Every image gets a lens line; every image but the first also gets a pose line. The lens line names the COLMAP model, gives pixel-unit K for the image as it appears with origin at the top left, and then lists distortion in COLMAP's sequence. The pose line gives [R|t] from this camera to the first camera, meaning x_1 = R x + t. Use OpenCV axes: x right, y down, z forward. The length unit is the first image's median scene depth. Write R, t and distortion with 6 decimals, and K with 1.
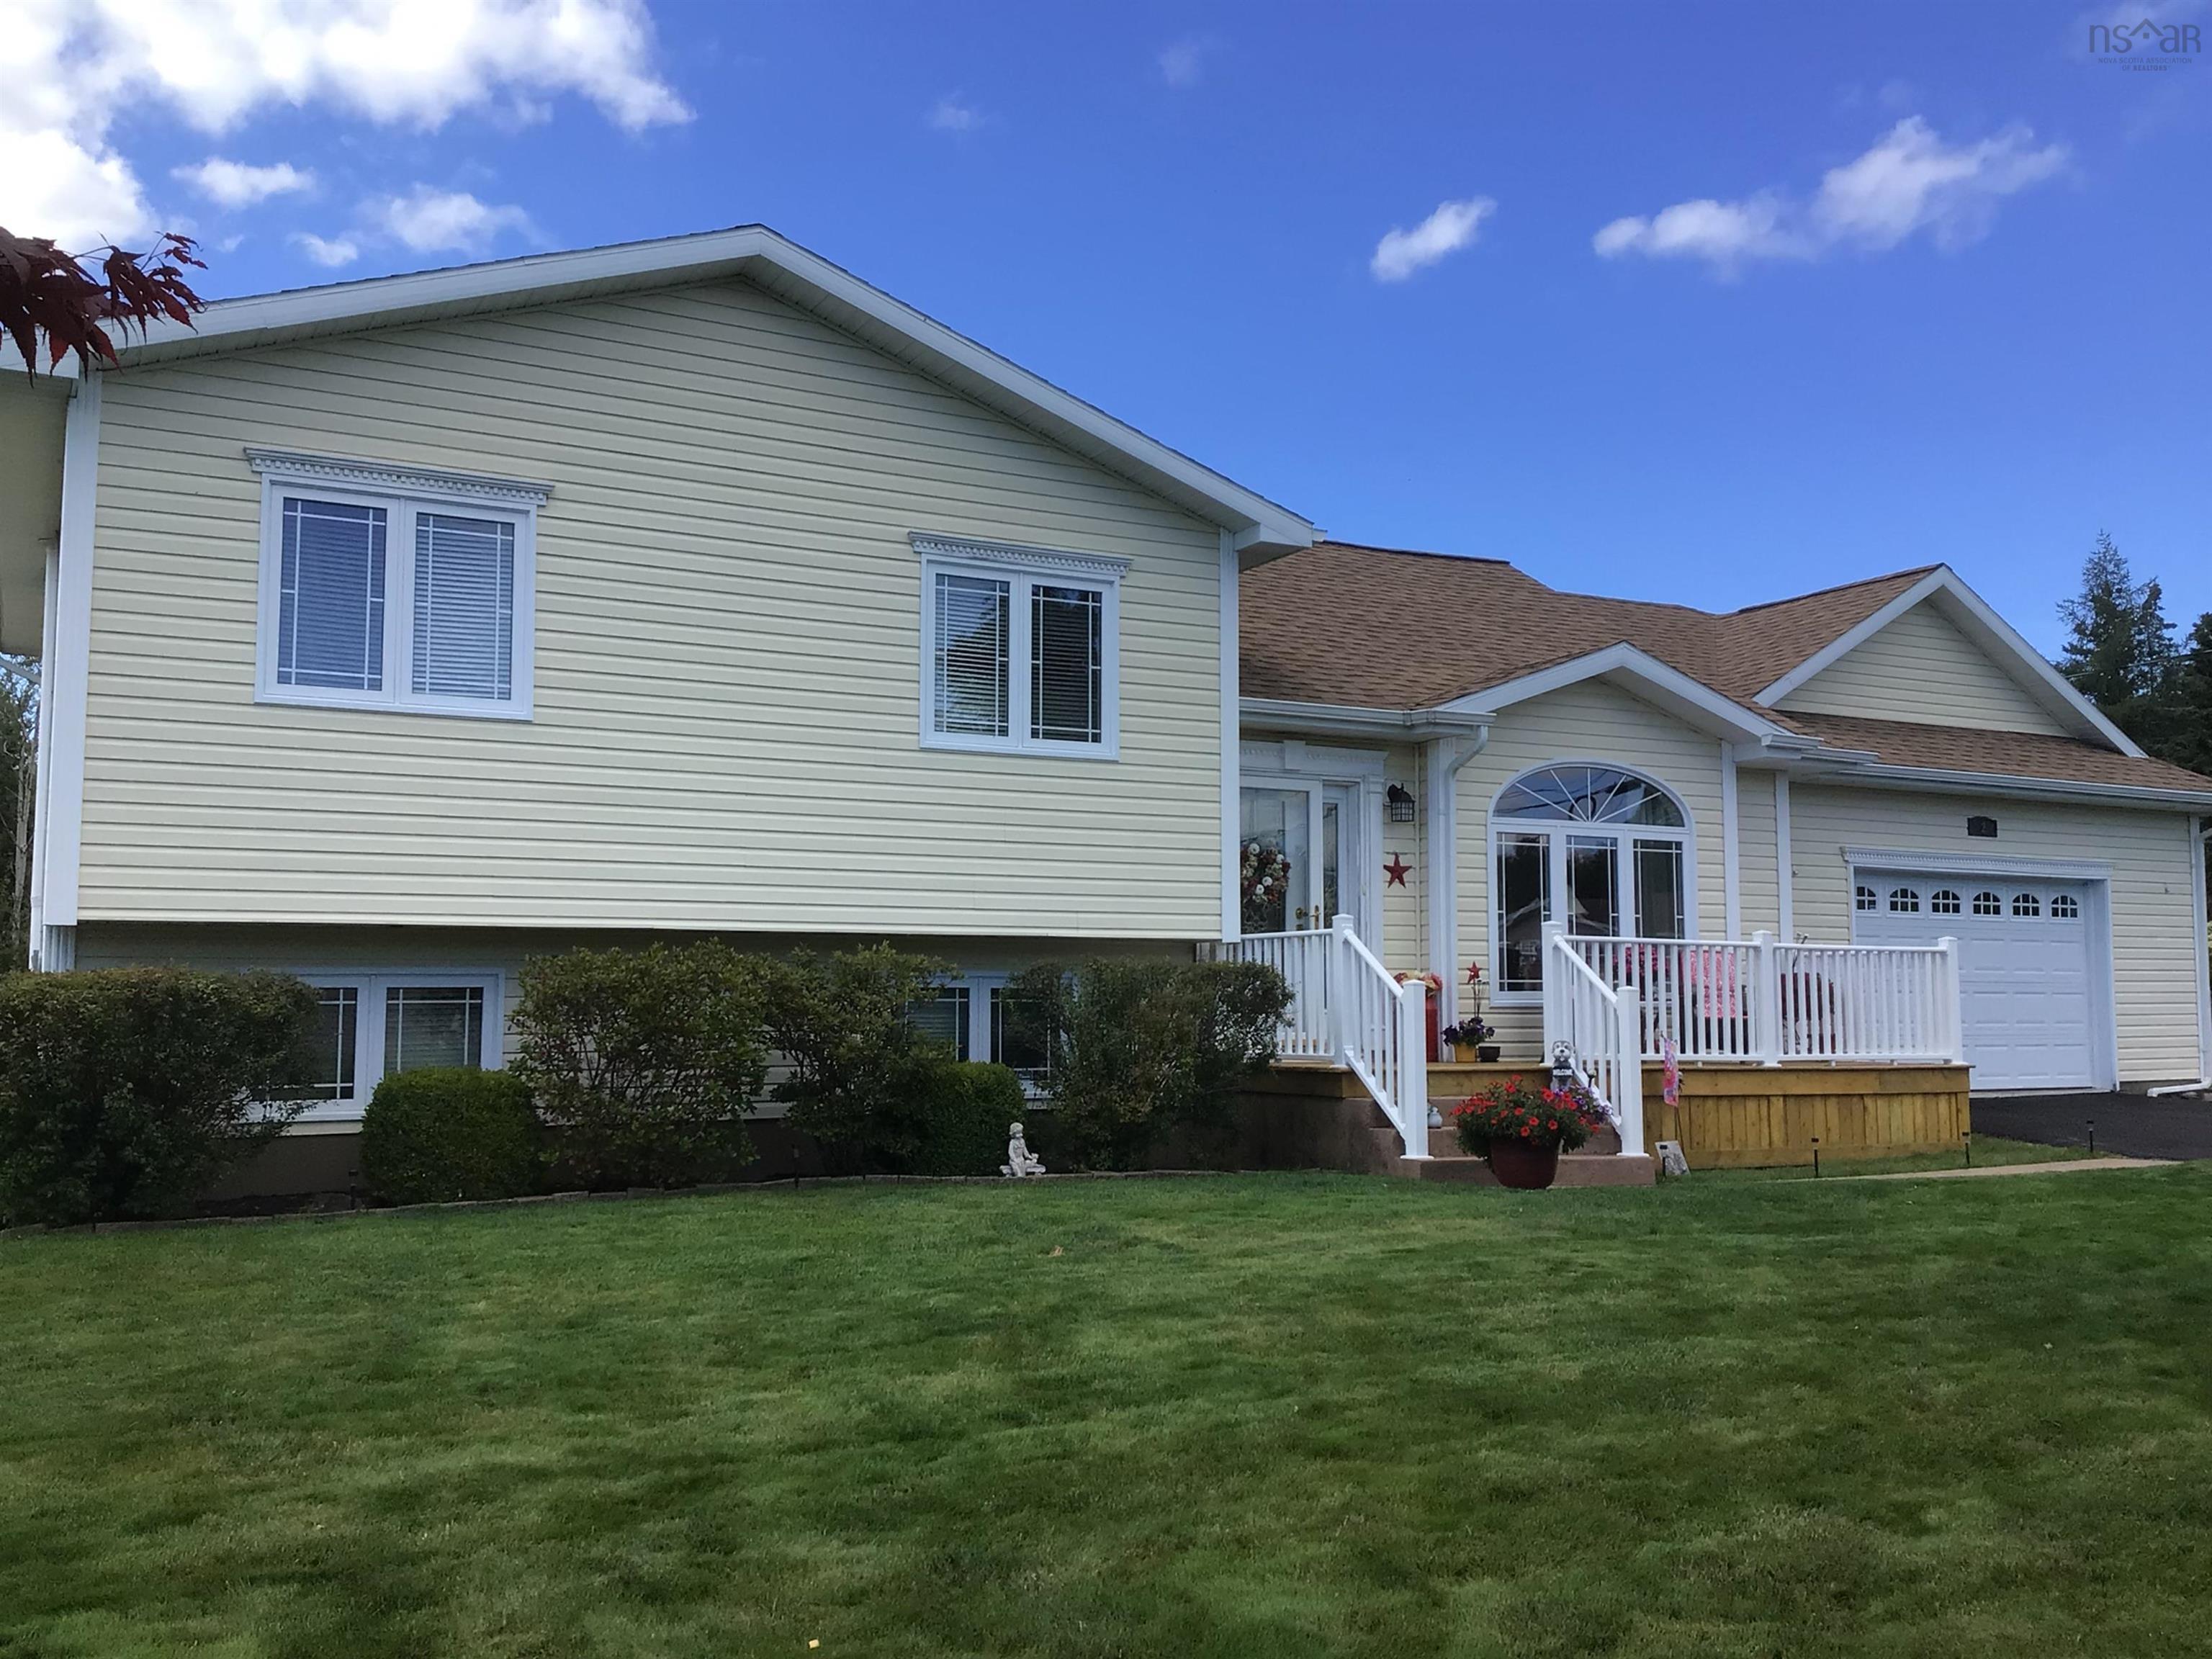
lens RADIAL K [[2006.6, 0, 1106.0], [0, 2006.6, 829.5], [0, 0, 1]] dist [0.045018, -0.002895]
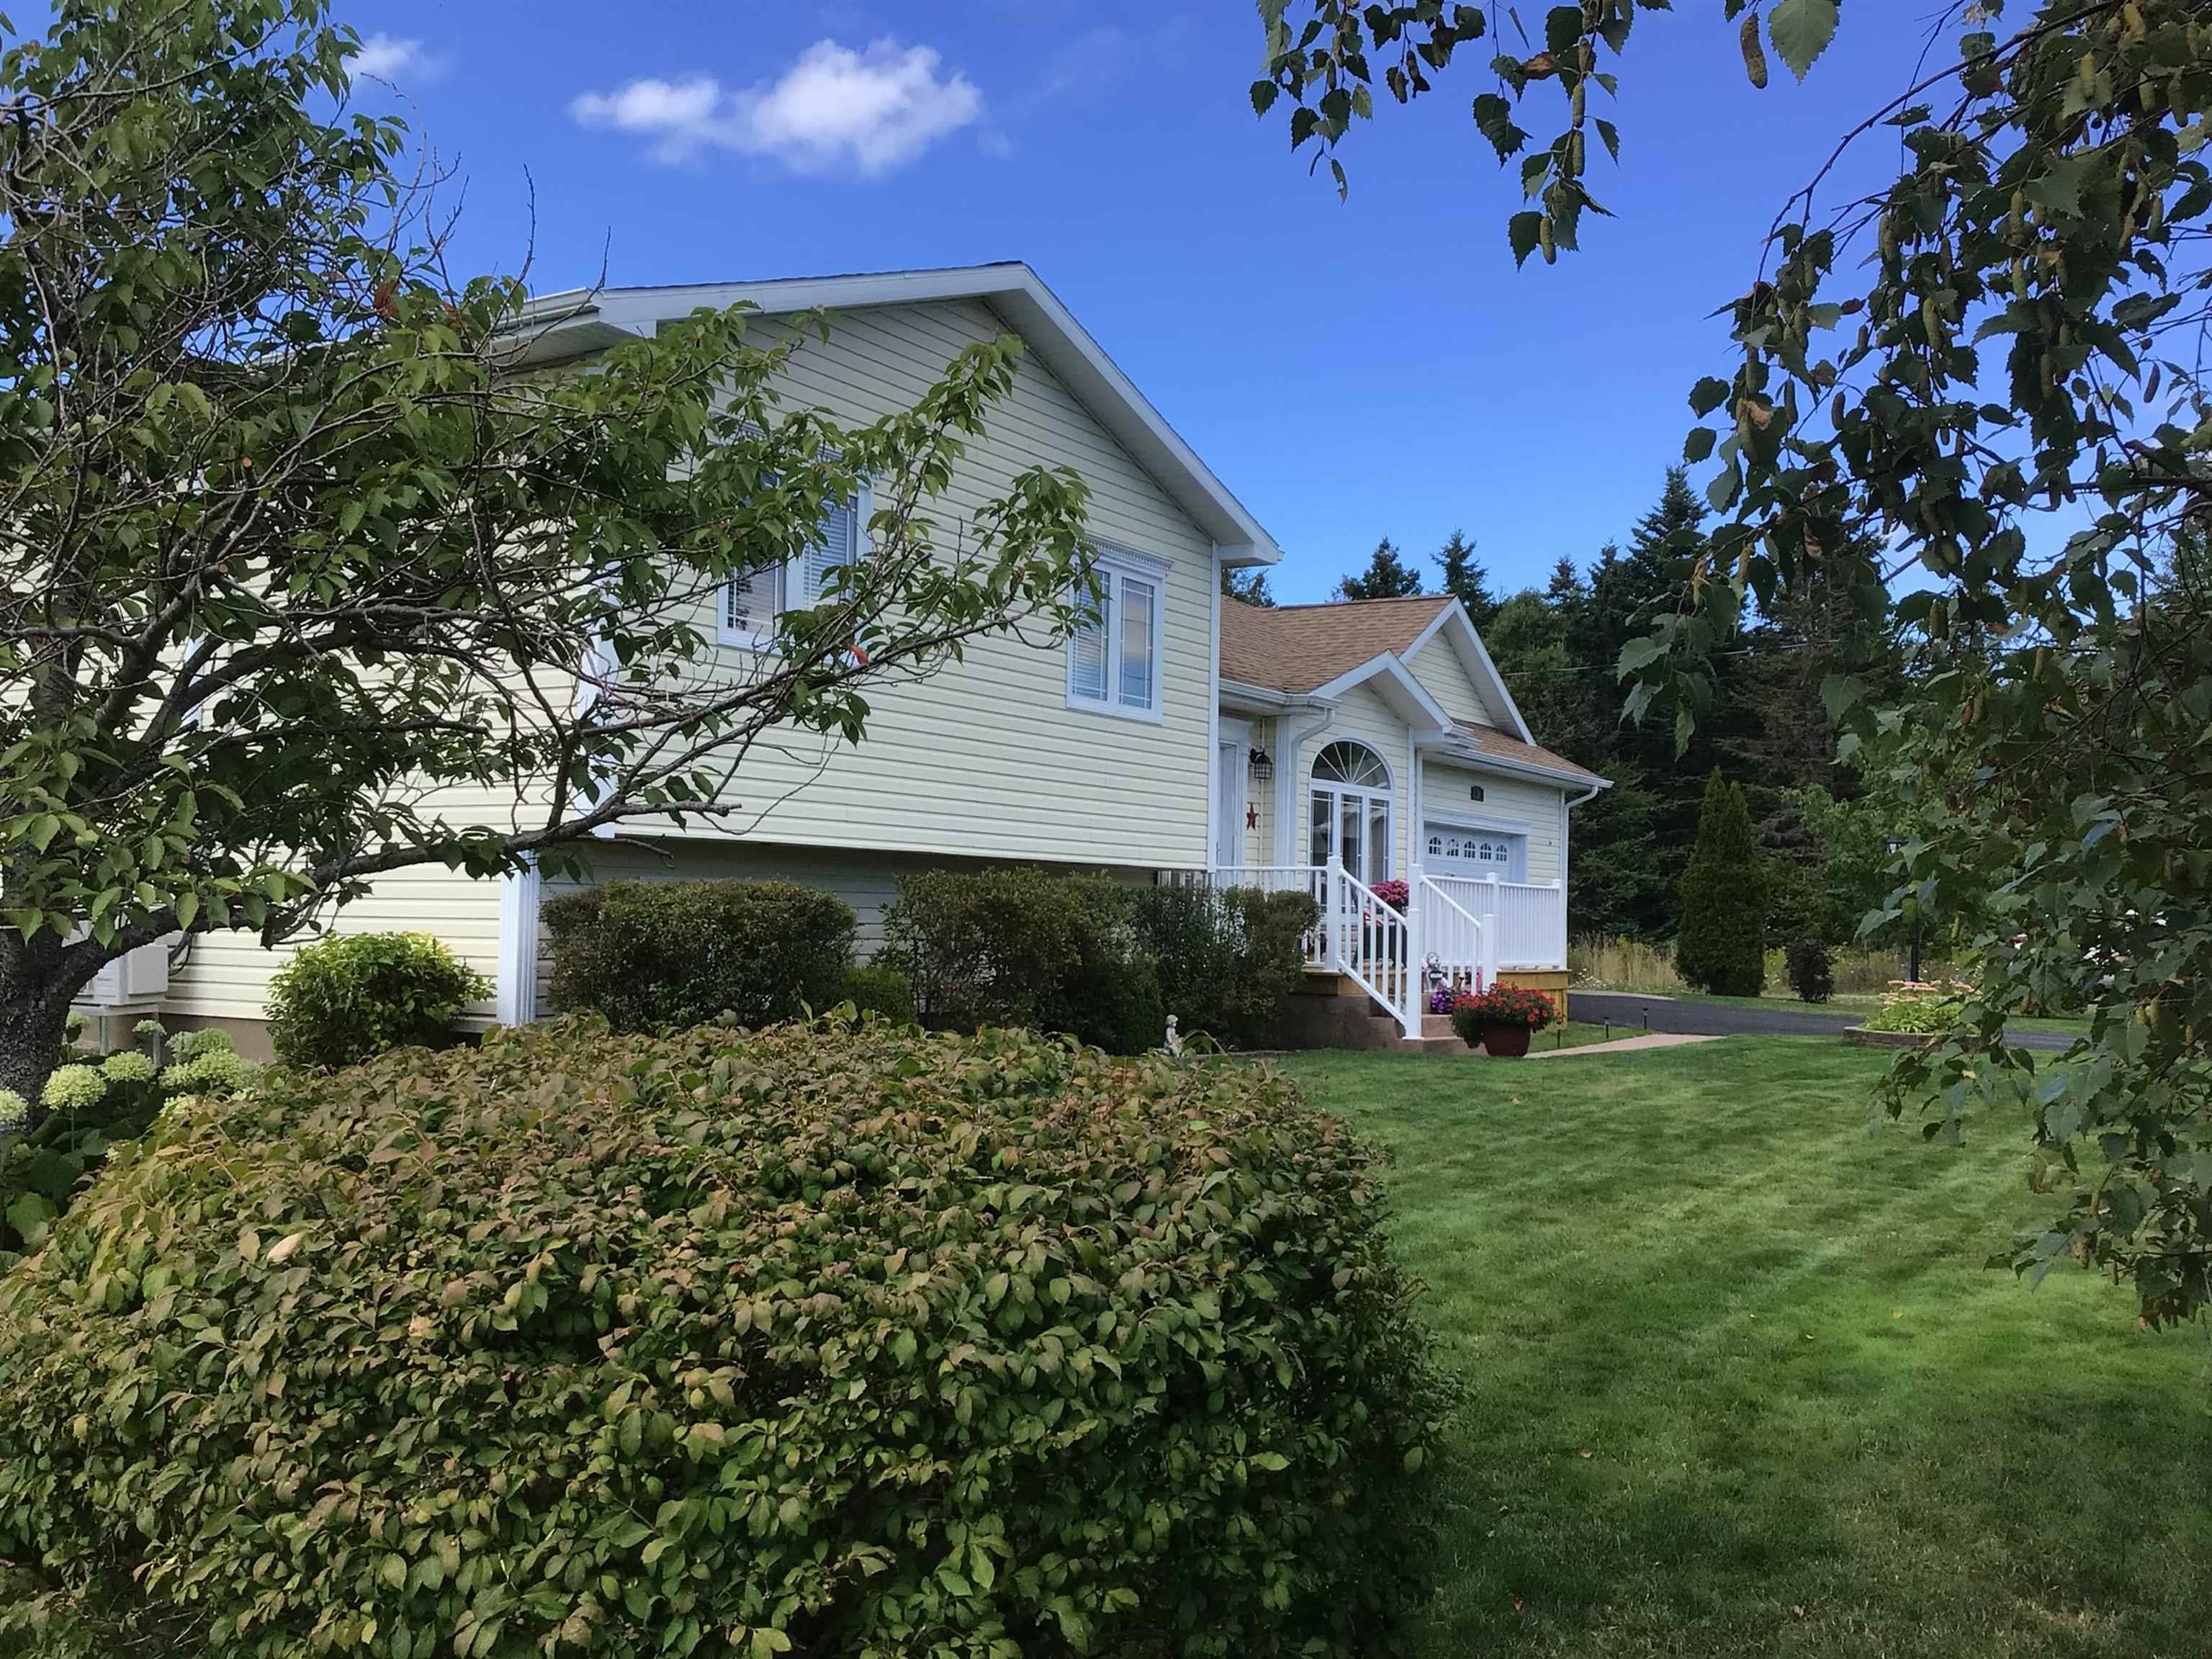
lens RADIAL K [[2006.6, 0, 1106.0], [0, 2006.6, 829.5], [0, 0, 1]] dist [0.045018, -0.002895]
pose [[0.869599, 0.039361, 0.492187, -0.582470], [-0.064312, 0.997355, 0.033868, -0.009021], [-0.489552, -0.061105, 0.869830, -0.062309]]
